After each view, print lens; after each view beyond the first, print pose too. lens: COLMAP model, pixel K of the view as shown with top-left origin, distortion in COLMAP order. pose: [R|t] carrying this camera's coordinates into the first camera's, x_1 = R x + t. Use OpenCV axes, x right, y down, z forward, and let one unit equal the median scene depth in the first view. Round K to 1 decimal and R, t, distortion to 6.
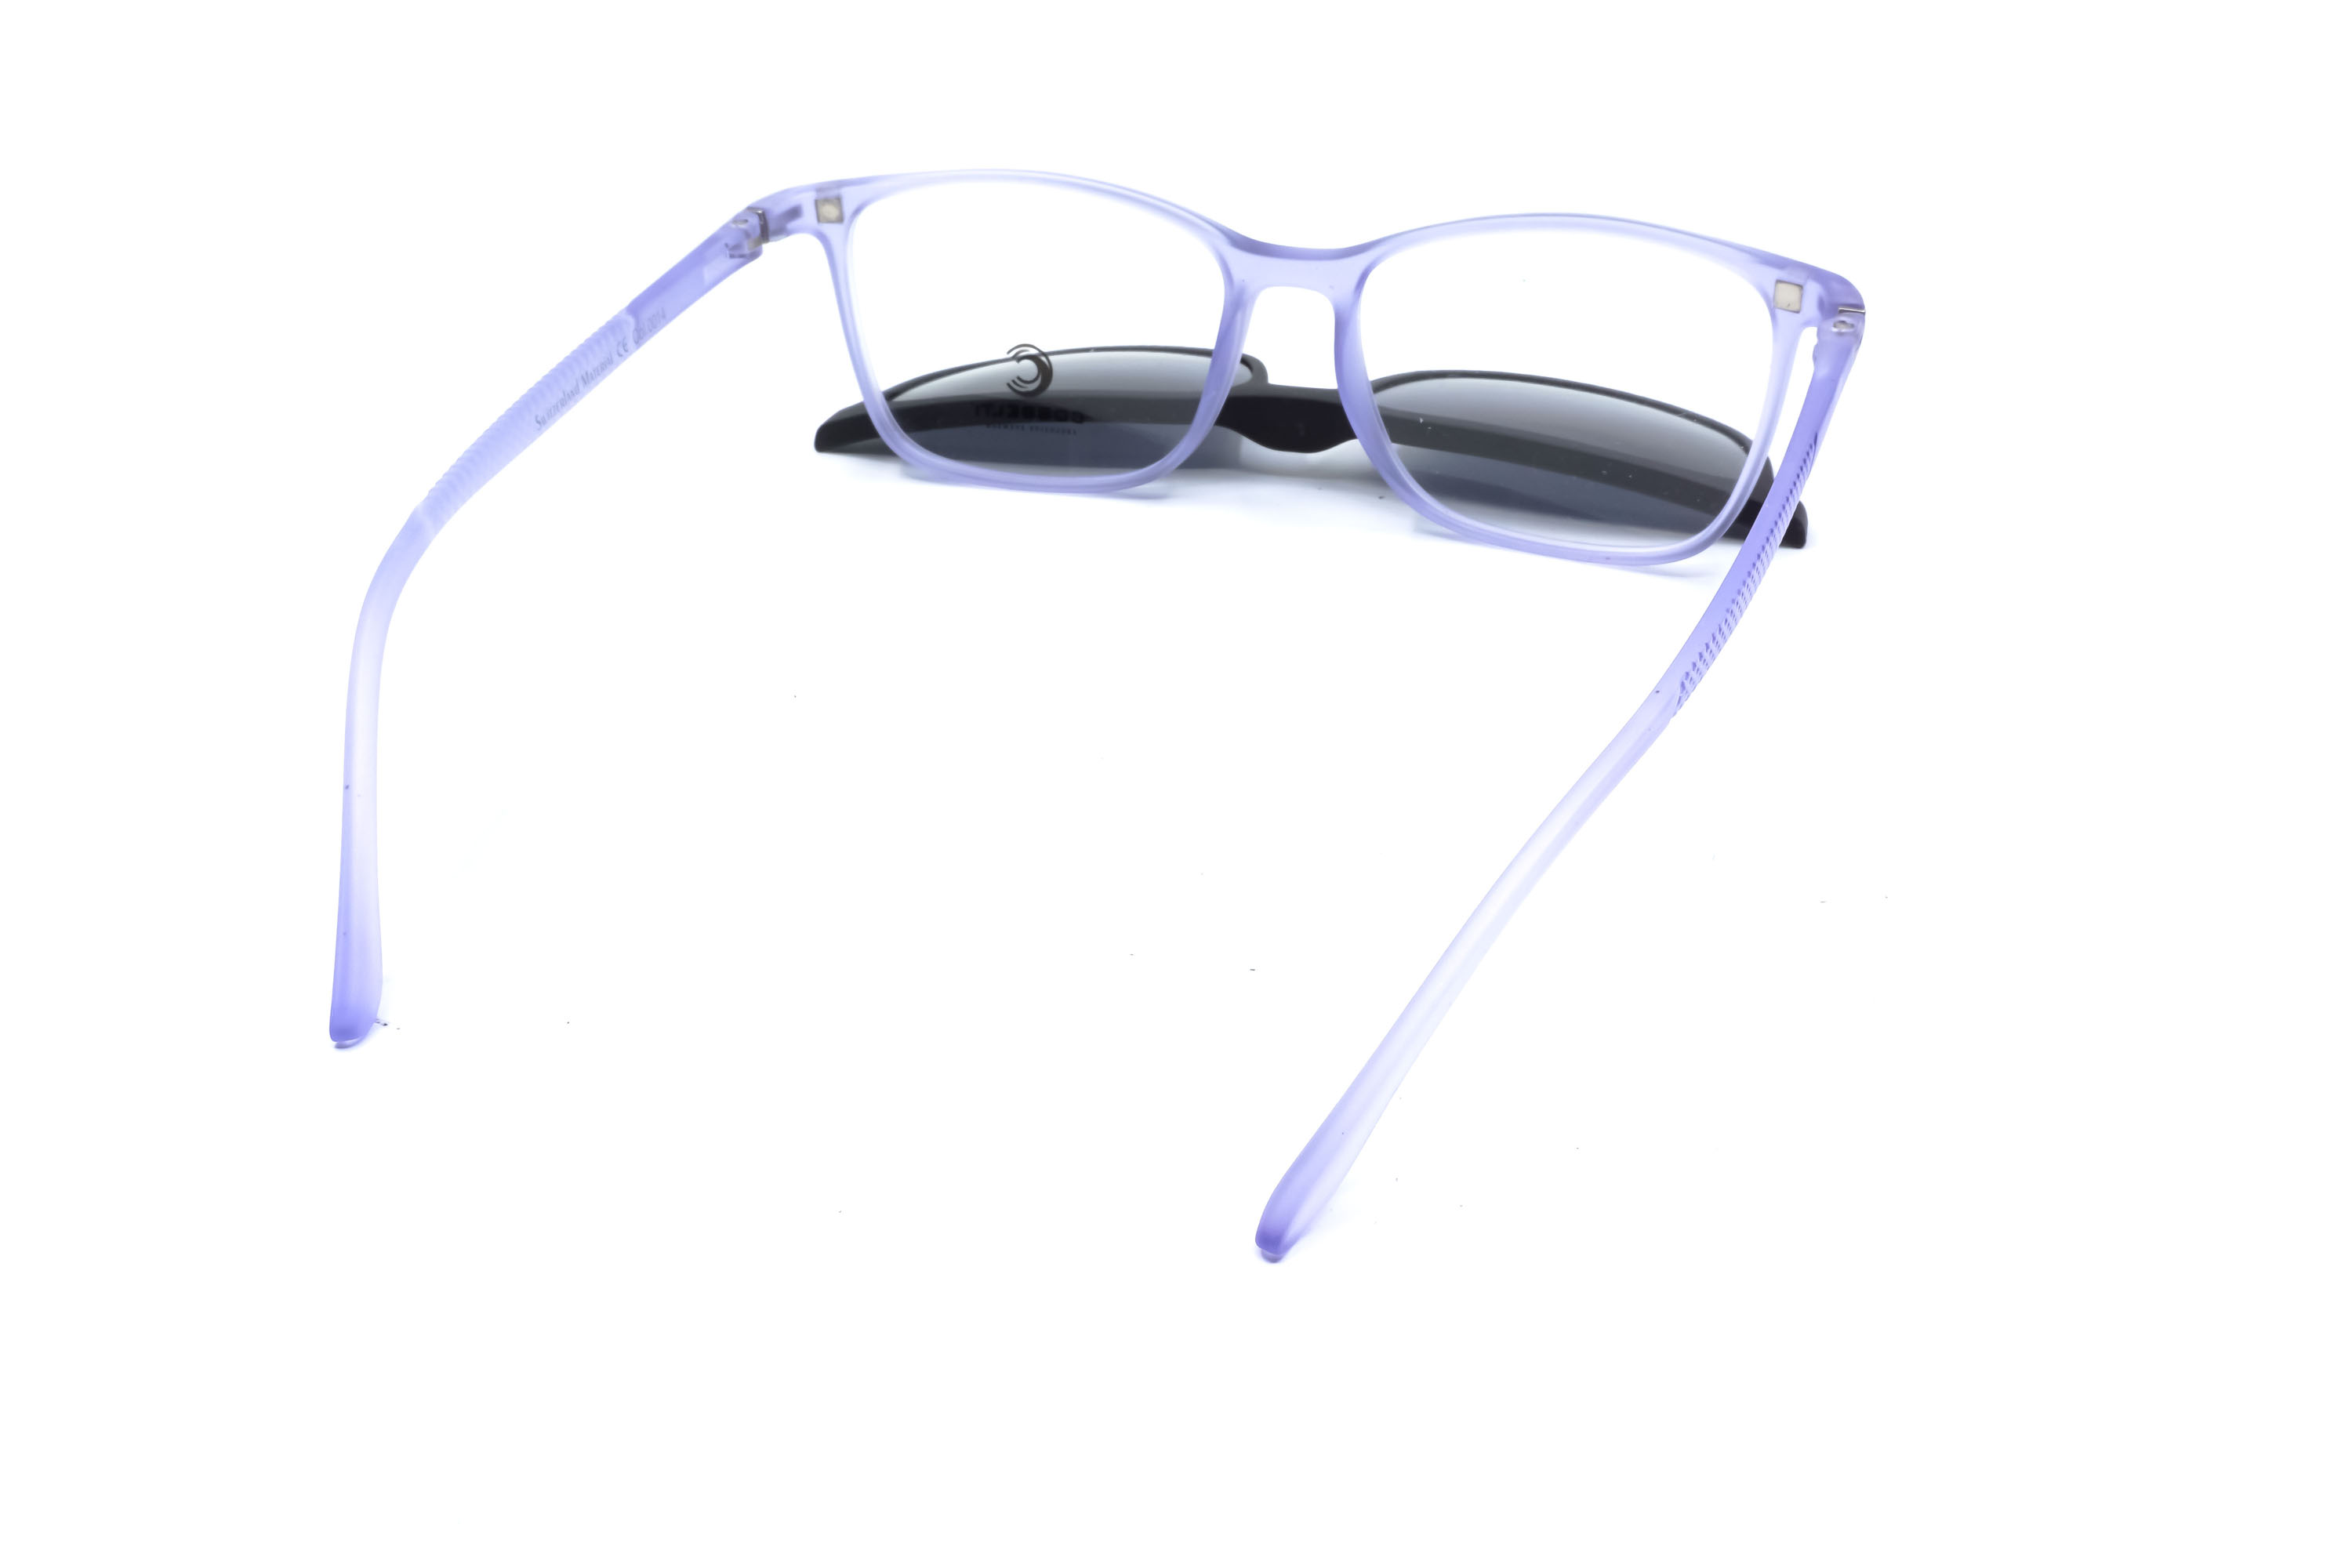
lens RADIAL K [[2319.8, 0, 1179.9], [0, 2319.8, 794.4], [0, 0, 1]] dist [-0.021896, 0.000000]
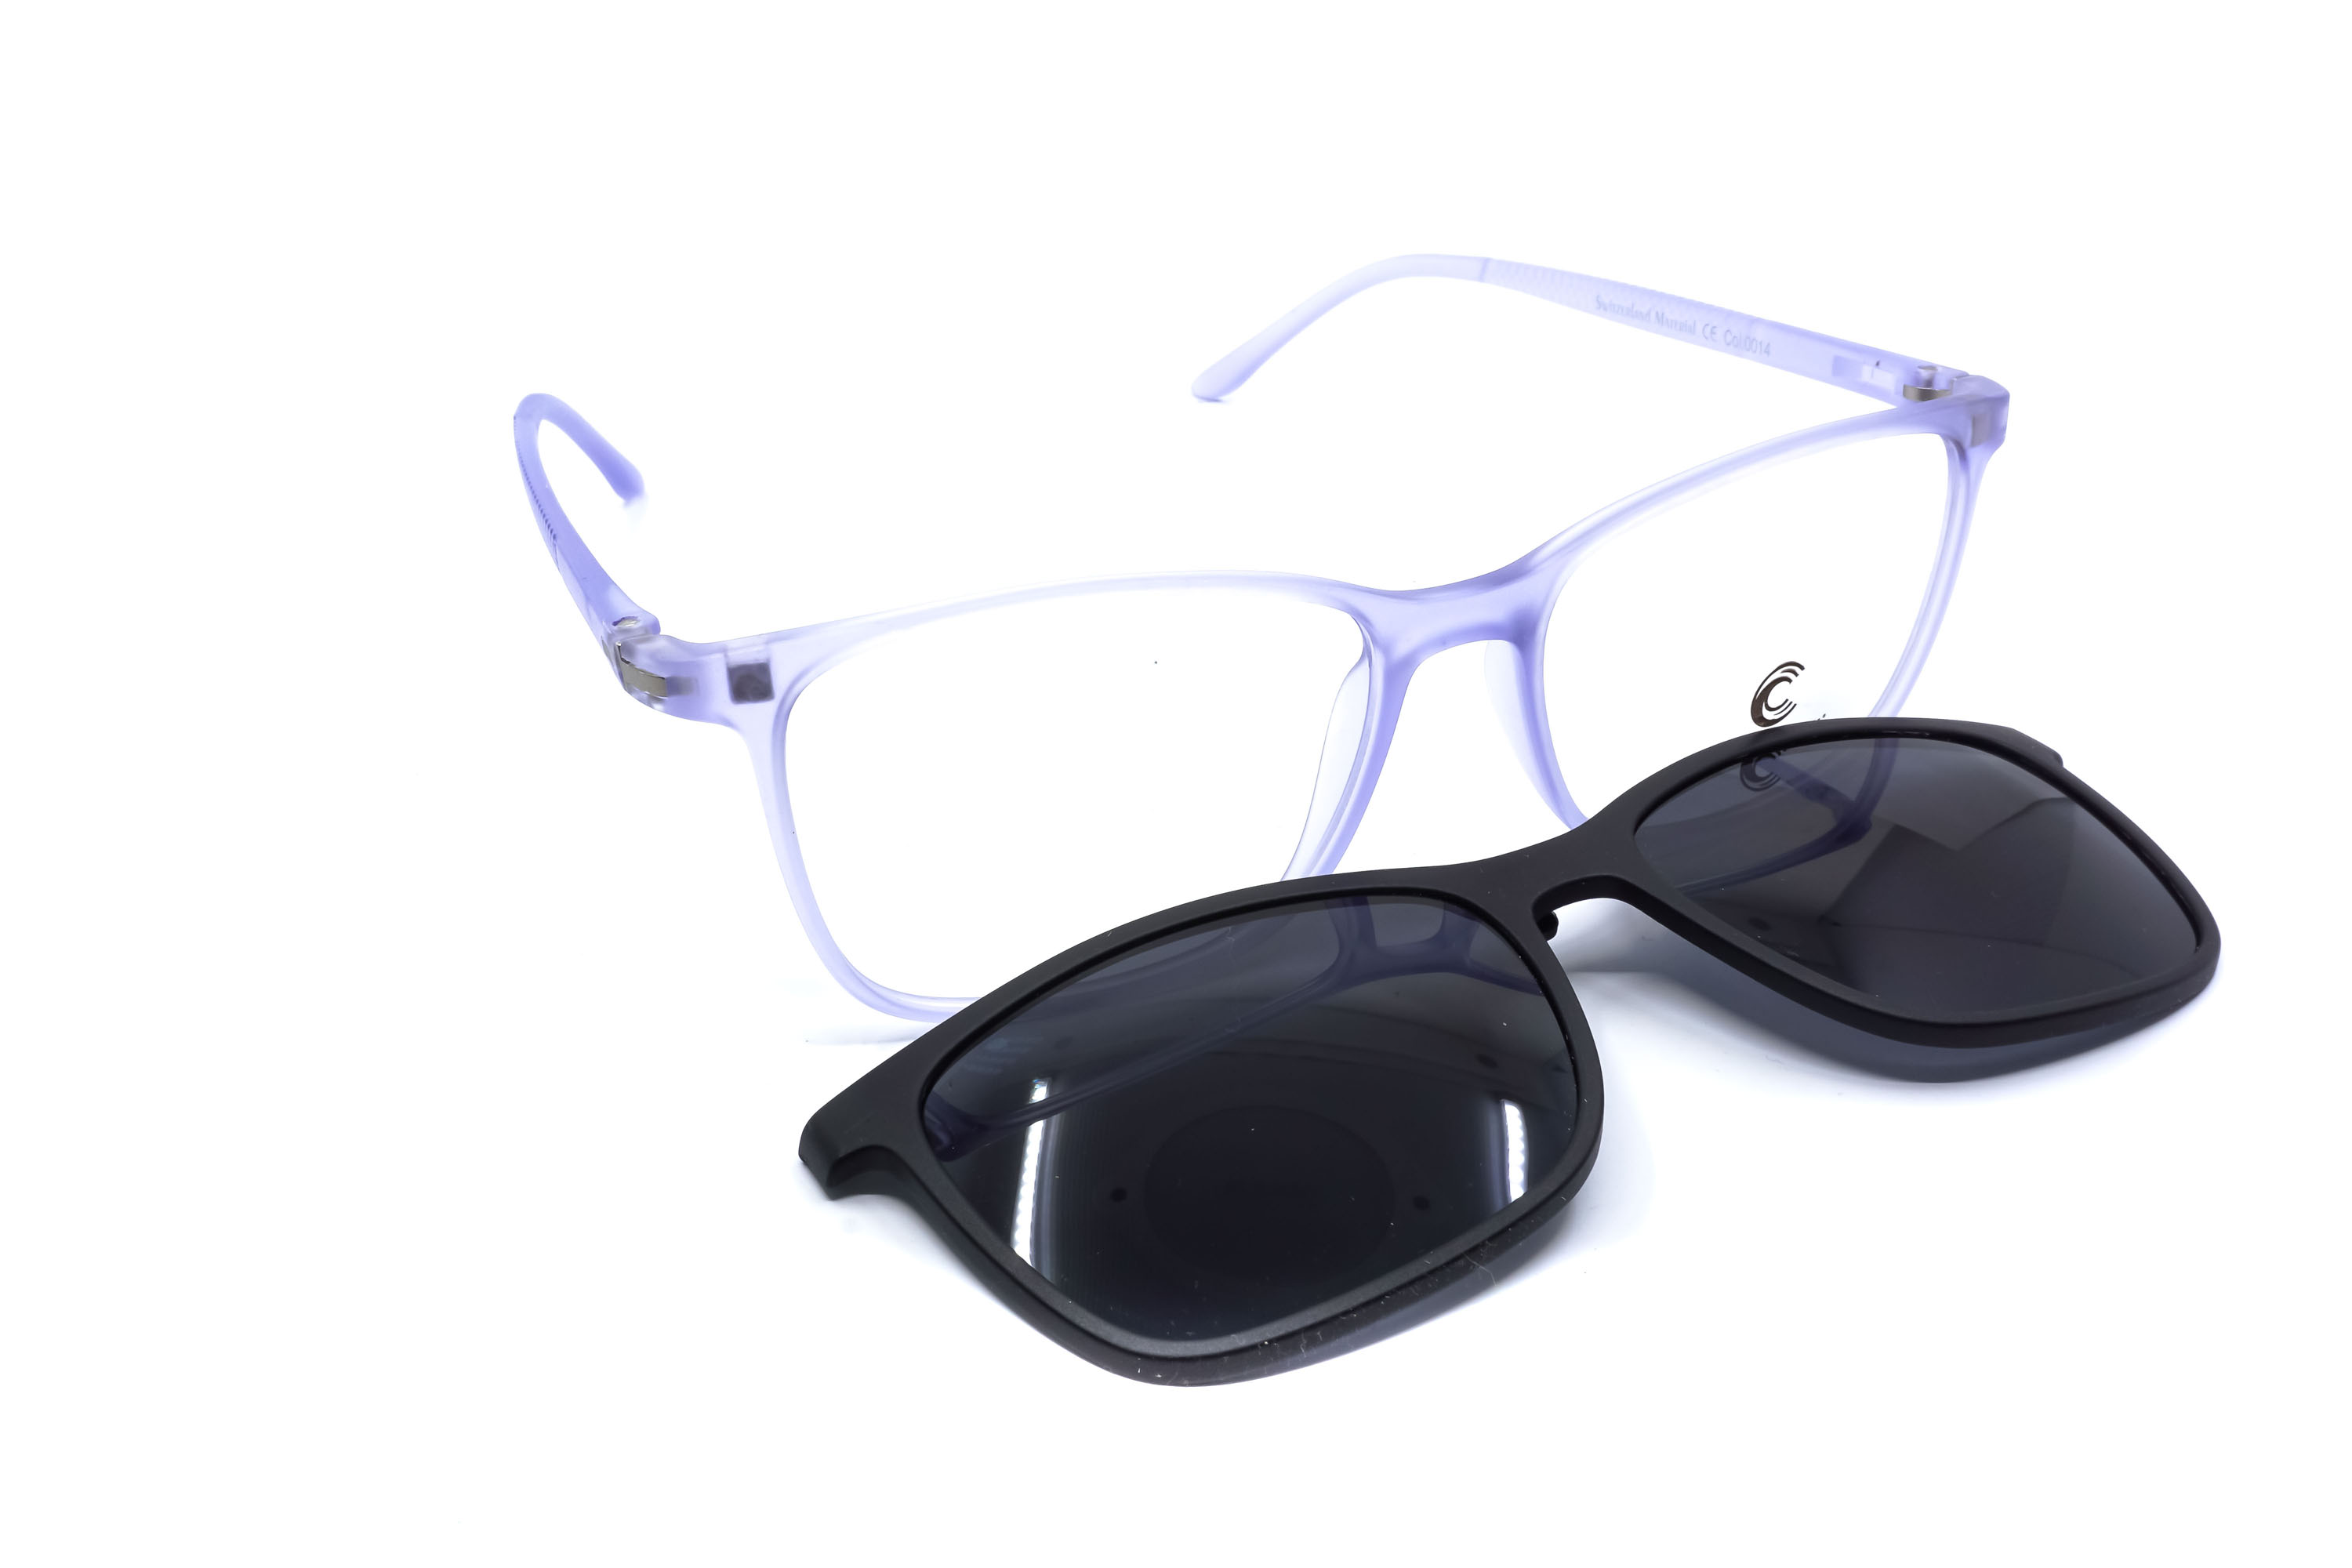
lens RADIAL K [[2319.8, 0, 1172.7], [0, 2319.8, 773.9], [0, 0, 1]] dist [-0.021896, 0.000000]
pose [[-0.702184, 0.372578, -0.606732, 0.545900], [-0.323759, 0.591876, 0.738149, -0.672427], [0.634128, 0.714751, -0.294980, 1.157369]]
